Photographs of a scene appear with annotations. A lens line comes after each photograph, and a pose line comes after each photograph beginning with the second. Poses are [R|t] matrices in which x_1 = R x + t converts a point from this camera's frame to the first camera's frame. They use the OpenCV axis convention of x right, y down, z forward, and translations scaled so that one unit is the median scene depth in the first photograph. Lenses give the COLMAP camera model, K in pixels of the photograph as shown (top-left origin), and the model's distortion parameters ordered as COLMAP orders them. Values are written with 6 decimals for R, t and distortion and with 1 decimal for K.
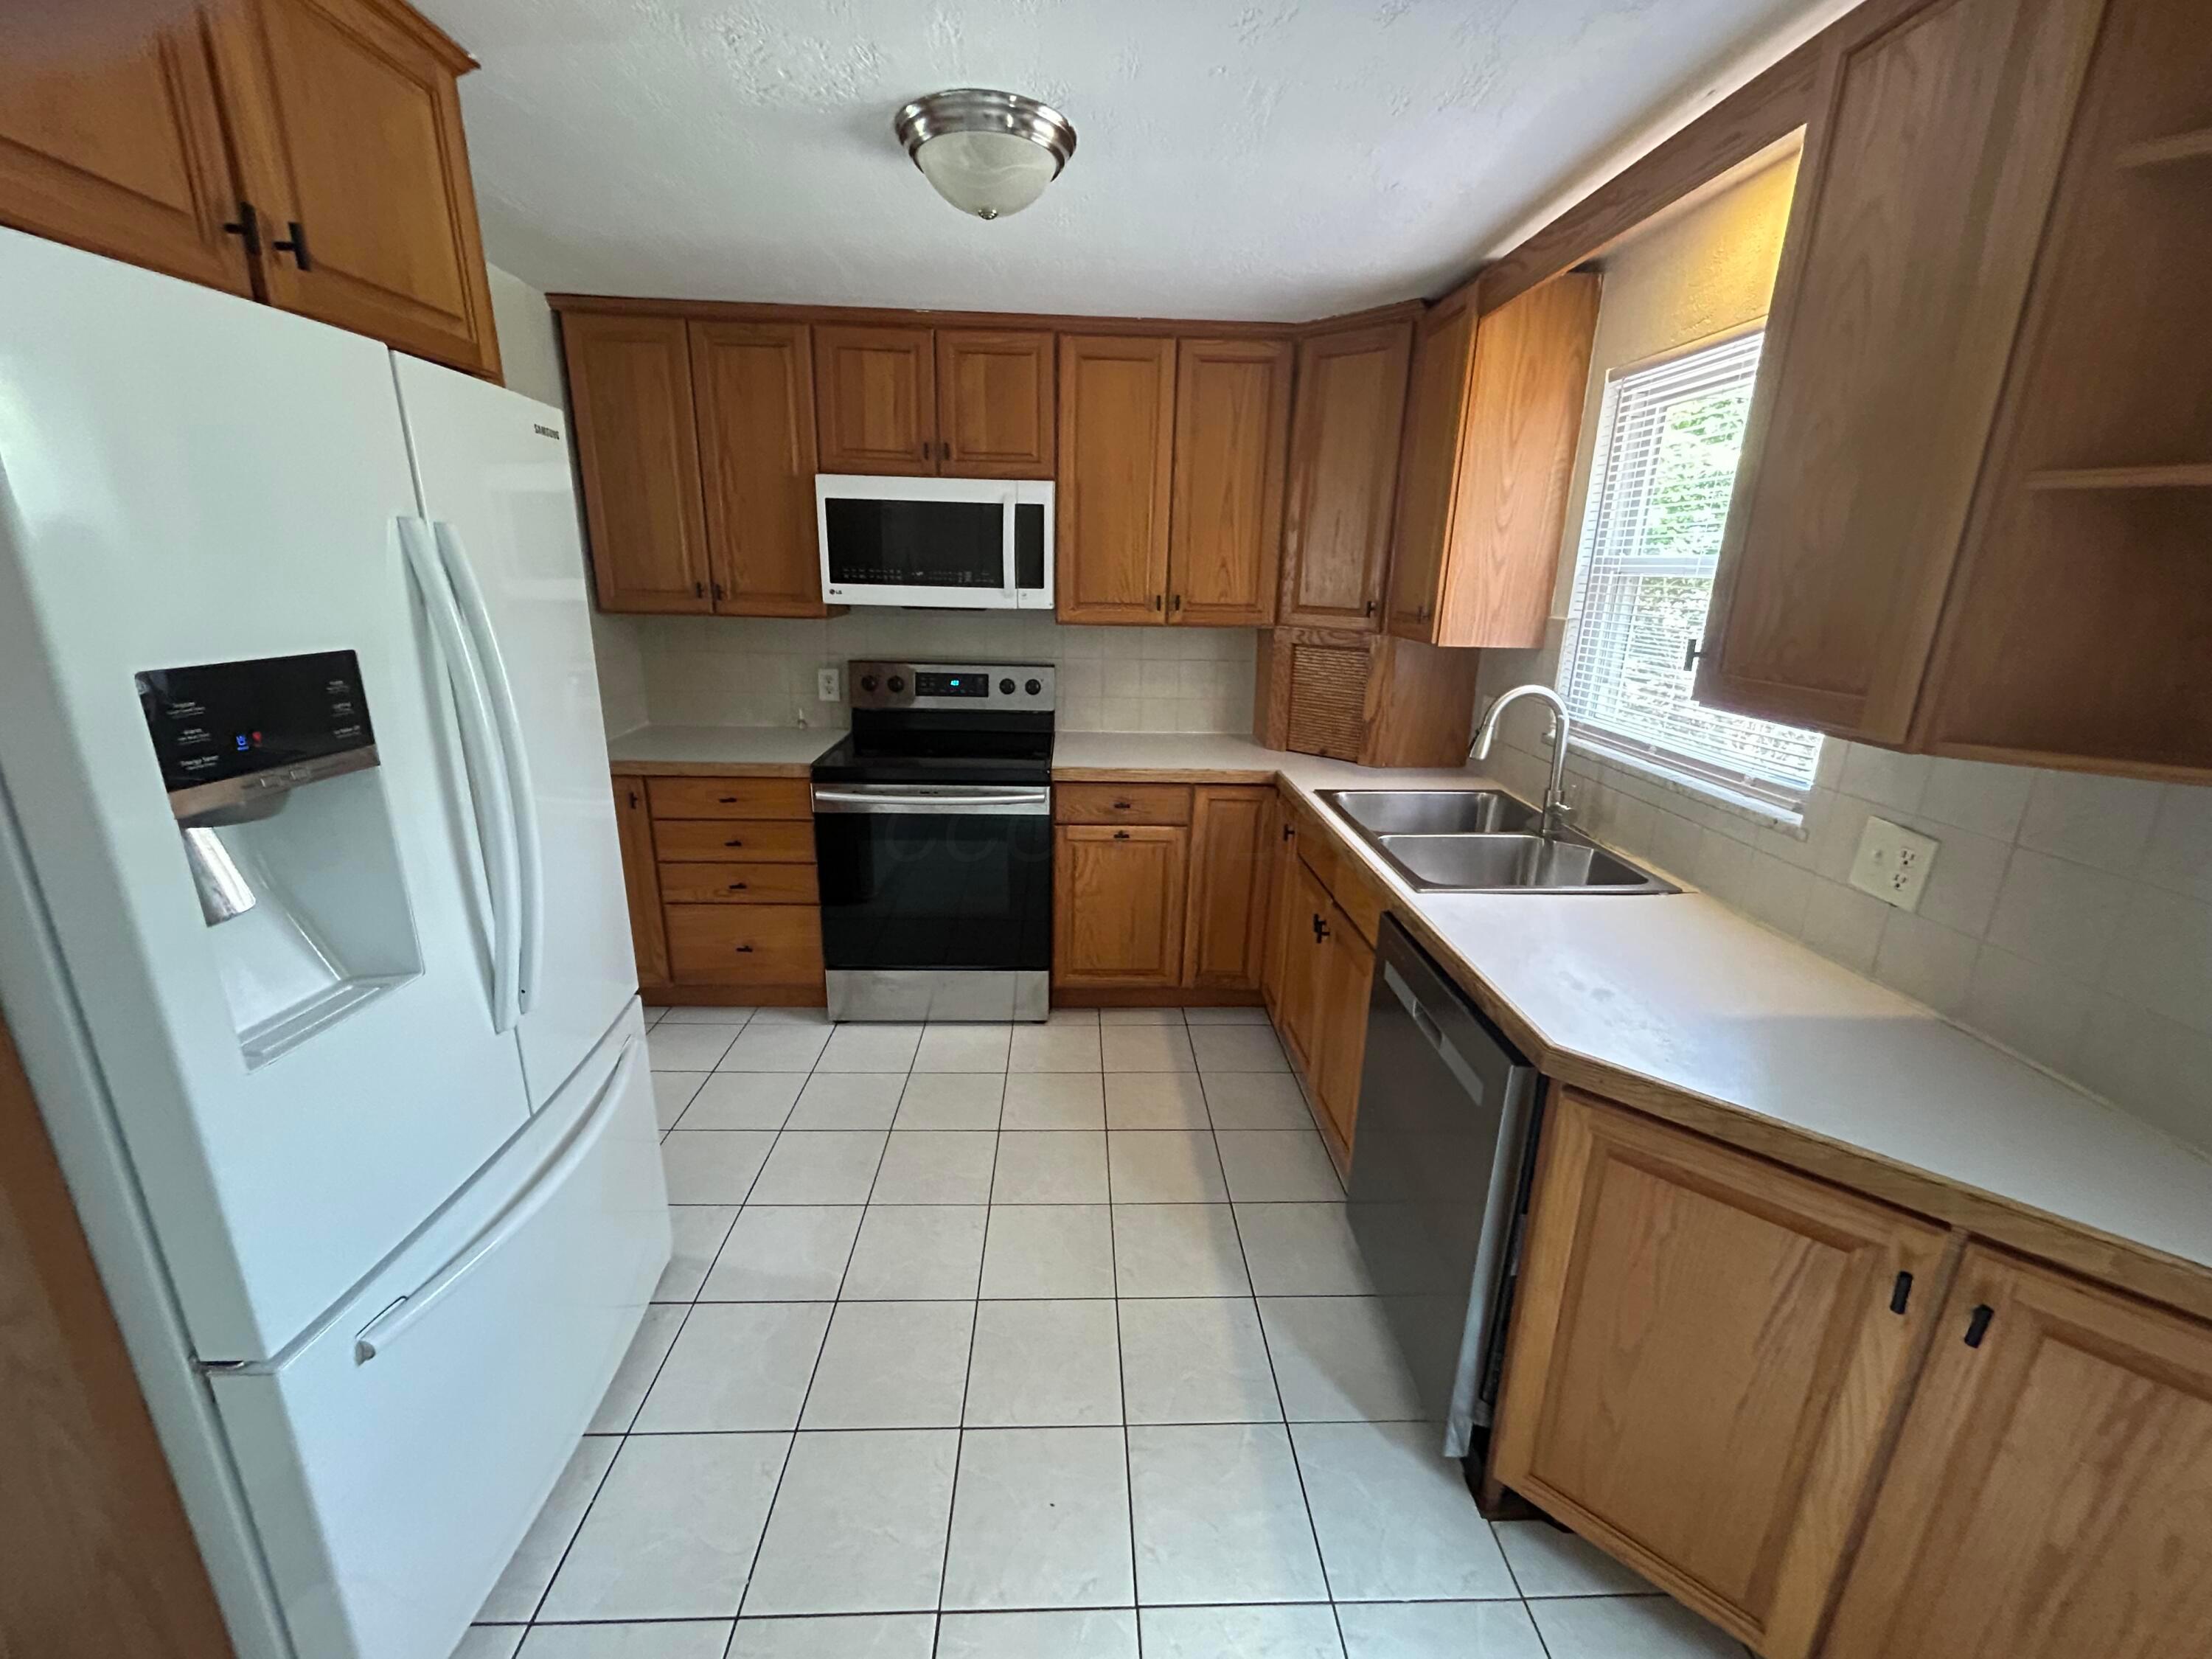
lens RADIAL K [[894.7, 0, 1106.1], [0, 894.7, 827.9], [0, 0, 1]] dist [-0.003648, 0.002382]
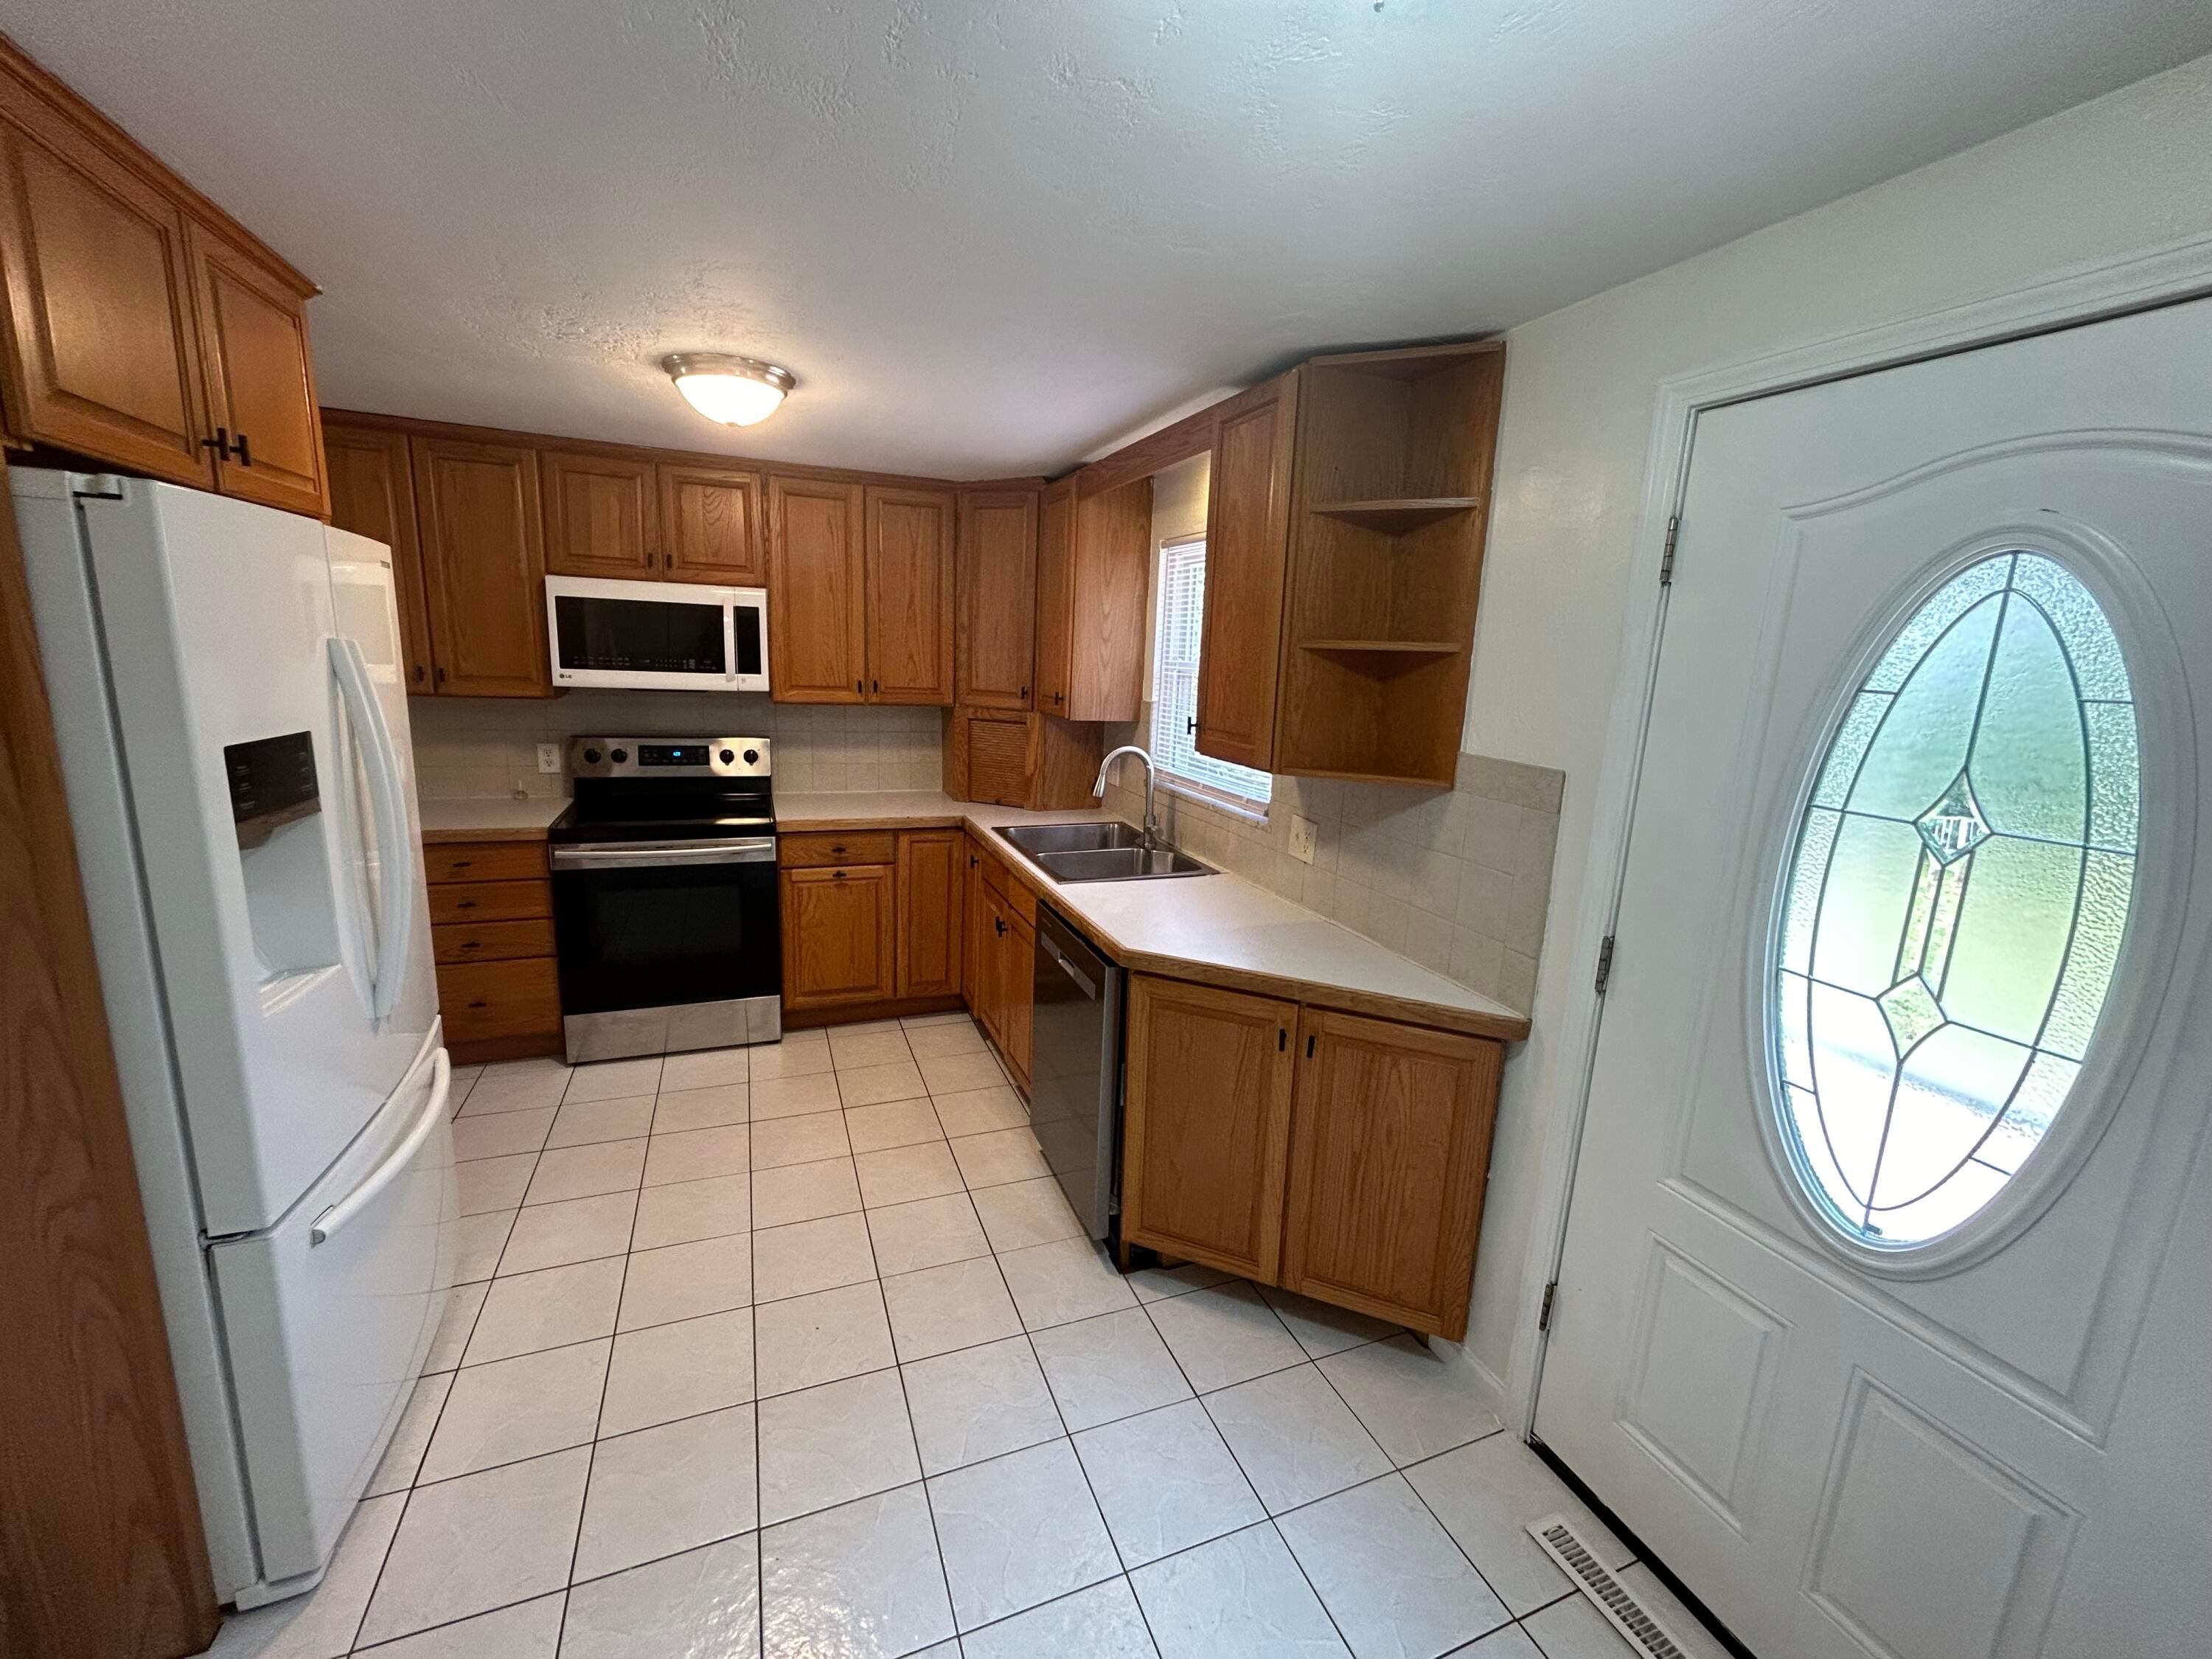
lens RADIAL K [[894.7, 0, 1108.3], [0, 894.7, 831.2], [0, 0, 1]] dist [-0.003648, 0.002382]
pose [[0.941176, -0.048587, 0.334407, -0.053335], [0.073317, 0.995397, -0.061722, 0.064616], [-0.329868, 0.082609, 0.940406, -0.341101]]
